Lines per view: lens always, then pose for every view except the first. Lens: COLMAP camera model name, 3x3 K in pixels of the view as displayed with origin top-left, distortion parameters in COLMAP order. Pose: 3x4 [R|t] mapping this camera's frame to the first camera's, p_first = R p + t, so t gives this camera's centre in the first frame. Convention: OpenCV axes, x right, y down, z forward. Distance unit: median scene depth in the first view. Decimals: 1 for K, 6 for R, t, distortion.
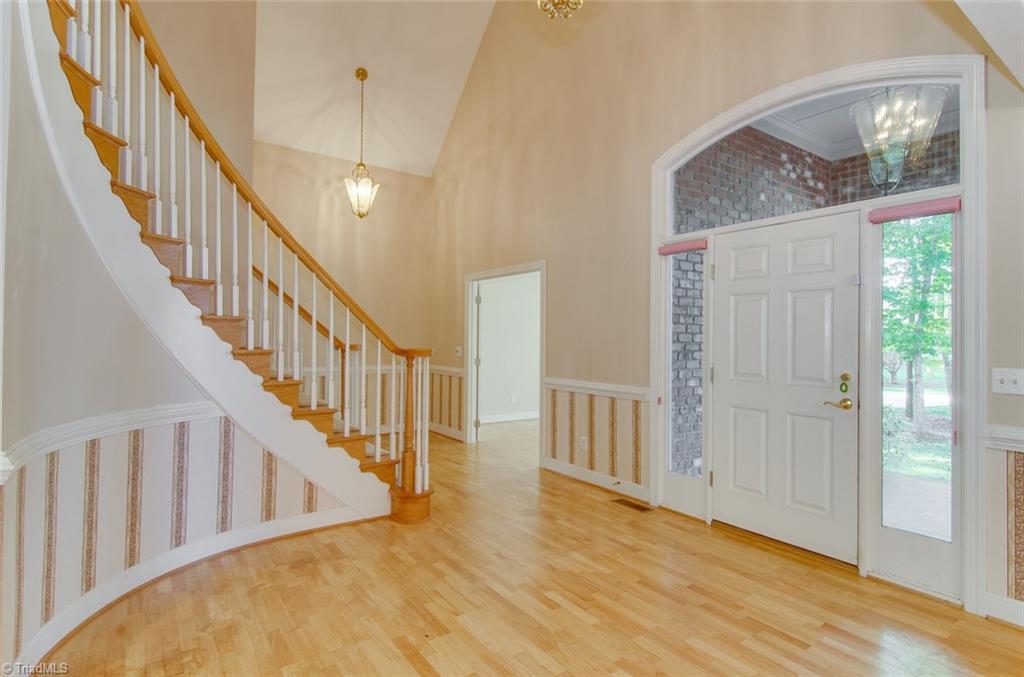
lens RADIAL K [[517.0, 0, 510.1], [0, 517.0, 335.4], [0, 0, 1]] dist [0.022094, -0.001463]
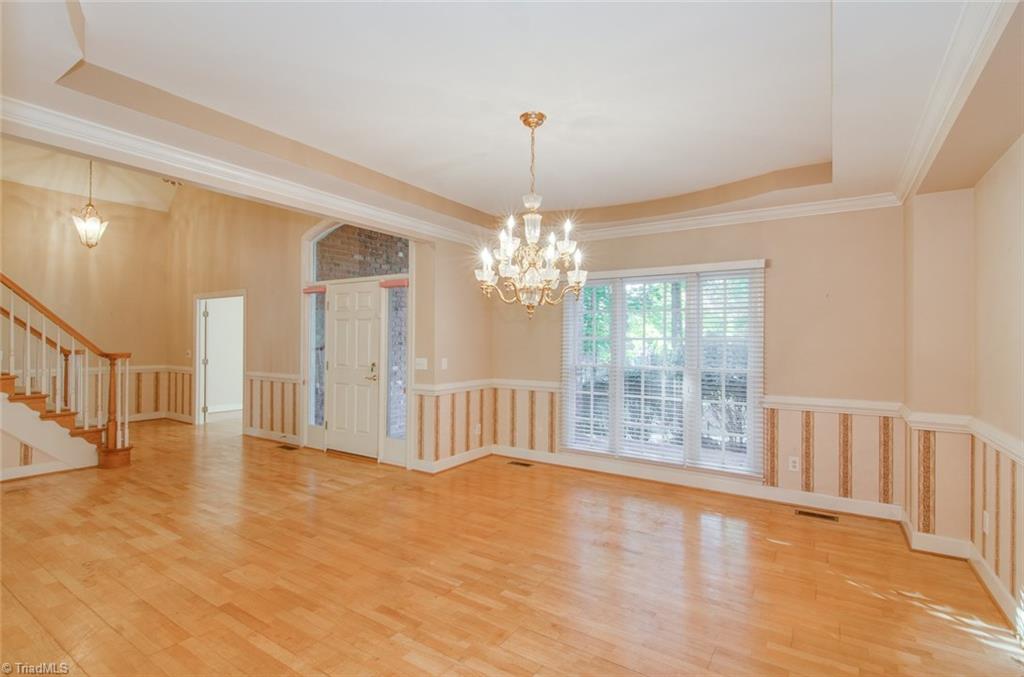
lens RADIAL K [[489.4, 0, 515.0], [0, 489.4, 339.6], [0, 0, 1]] dist [0.013103, -0.006995]
pose [[0.934929, -0.004251, 0.354810, 0.390108], [0.001475, 0.999966, 0.008093, -0.022731], [-0.354832, -0.007043, 0.934904, -0.741411]]
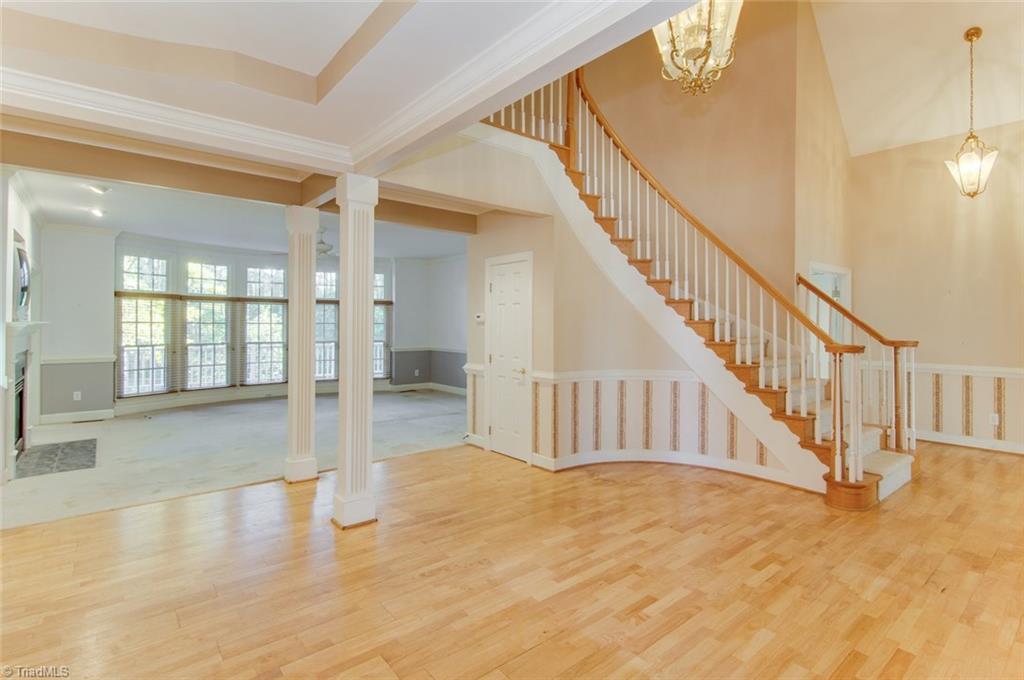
lens RADIAL K [[489.4, 0, 506.2], [0, 489.4, 321.9], [0, 0, 1]] dist [0.013103, -0.006995]
pose [[0.047878, -0.021288, -0.998626, 0.791570], [0.004684, 0.999767, -0.021088, -0.002249], [0.998842, -0.003668, 0.047967, 0.271224]]
